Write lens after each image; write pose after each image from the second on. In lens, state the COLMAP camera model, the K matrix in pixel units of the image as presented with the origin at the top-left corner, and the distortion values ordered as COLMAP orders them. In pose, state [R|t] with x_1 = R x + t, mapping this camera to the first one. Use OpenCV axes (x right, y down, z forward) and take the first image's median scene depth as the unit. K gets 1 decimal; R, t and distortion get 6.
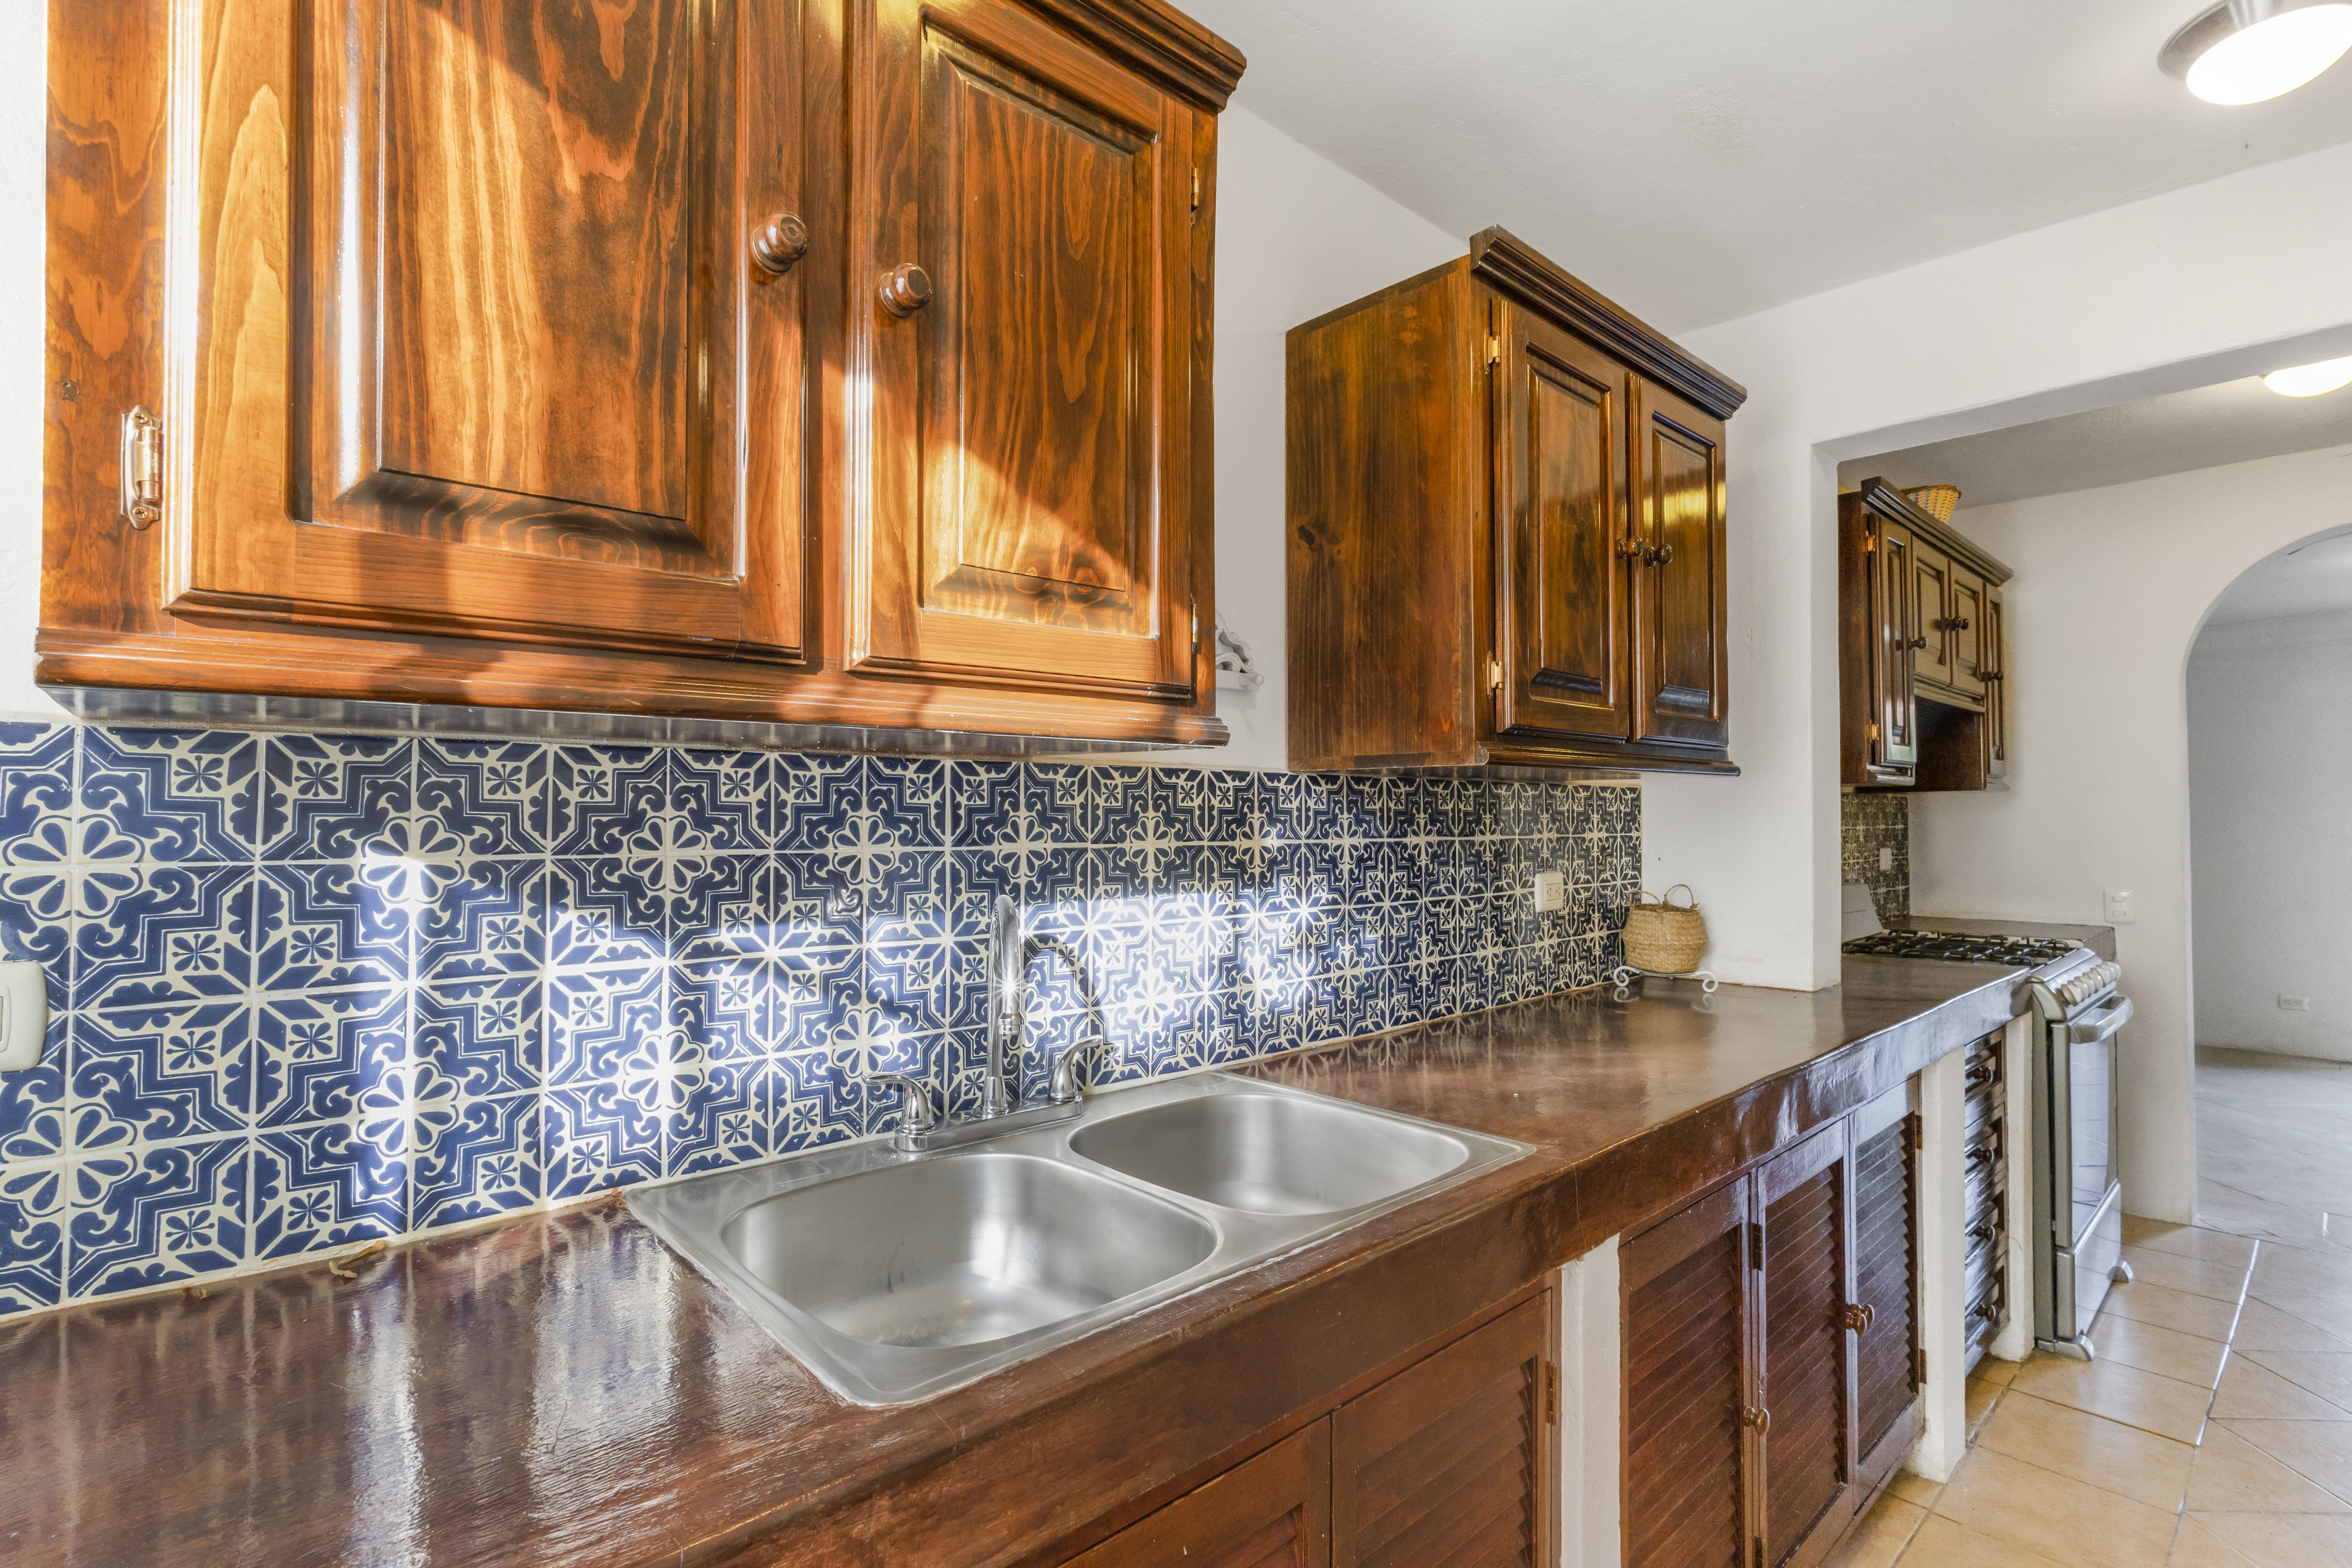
lens RADIAL K [[992.8, 0, 1132.6], [0, 992.8, 797.5], [0, 0, 1]] dist [-0.014524, 0.000632]
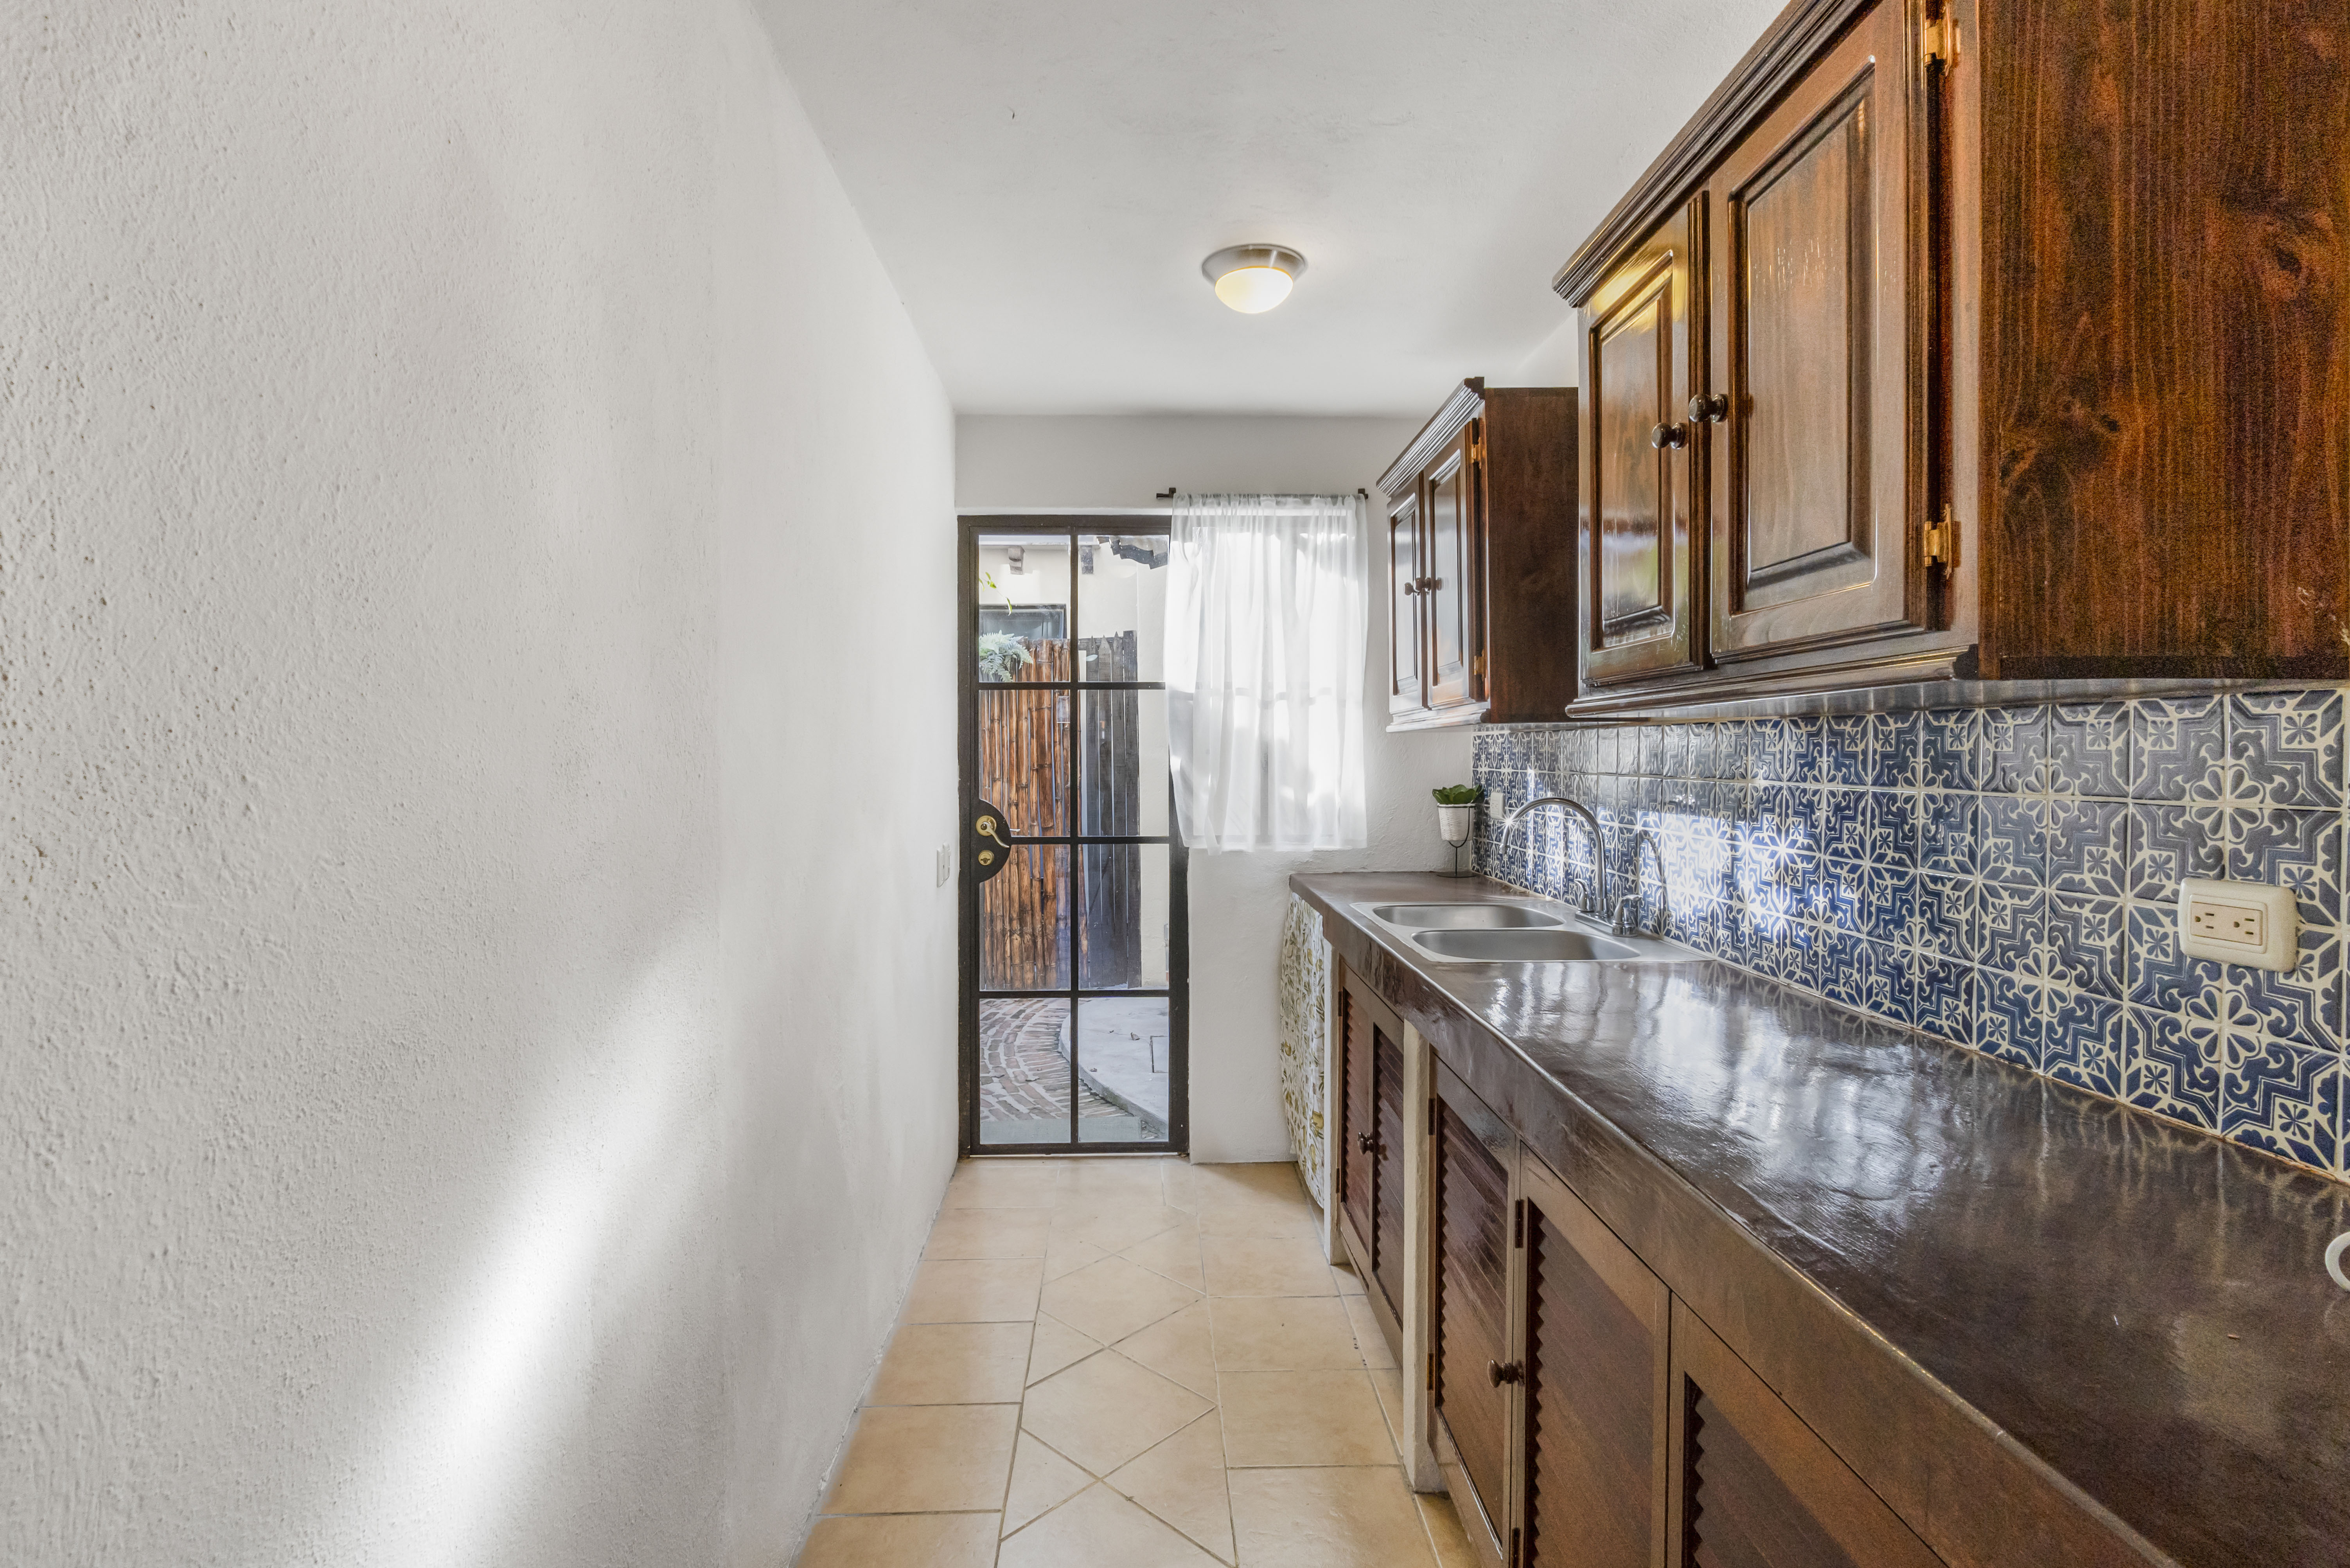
lens RADIAL K [[1102.8, 0, 1175.0], [0, 1102.8, 784.0], [0, 0, 1]] dist [-0.002272, 0.000304]
pose [[-0.594586, 0.015614, -0.803880, 1.438753], [0.004456, 0.999860, 0.016125, 0.022623], [0.804020, 0.006005, -0.594572, 1.141630]]
